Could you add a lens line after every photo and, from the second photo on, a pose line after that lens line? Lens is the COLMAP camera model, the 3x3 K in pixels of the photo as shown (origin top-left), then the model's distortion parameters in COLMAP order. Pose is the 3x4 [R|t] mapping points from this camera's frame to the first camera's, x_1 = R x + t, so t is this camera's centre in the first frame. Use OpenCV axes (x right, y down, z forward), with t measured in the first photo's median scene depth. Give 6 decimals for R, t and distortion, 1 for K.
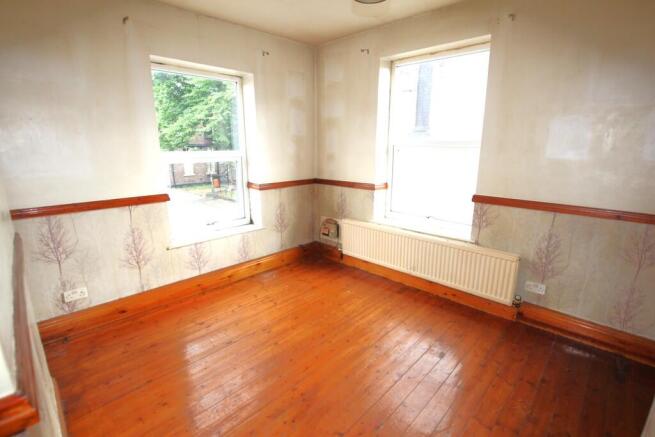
lens RADIAL K [[314.2, 0, 324.8], [0, 314.2, 215.3], [0, 0, 1]] dist [-0.022031, 0.000527]
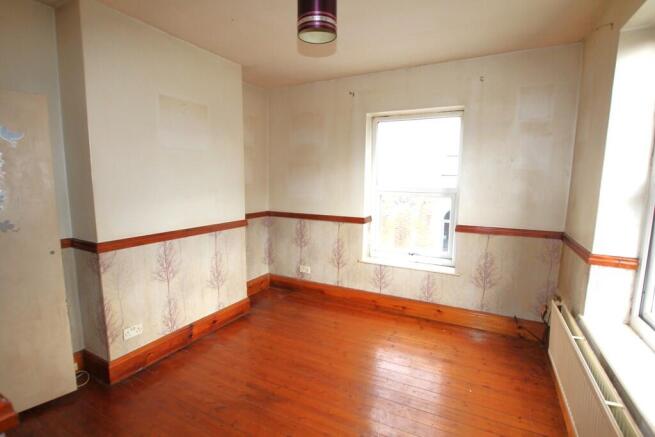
lens RADIAL K [[314.2, 0, 325.1], [0, 314.2, 220.6], [0, 0, 1]] dist [-0.022031, 0.000527]
pose [[0.295637, 0.122468, -0.947418, 0.585772], [-0.225265, 0.972719, 0.055446, -0.083936], [0.928361, 0.197028, 0.315159, 0.413240]]
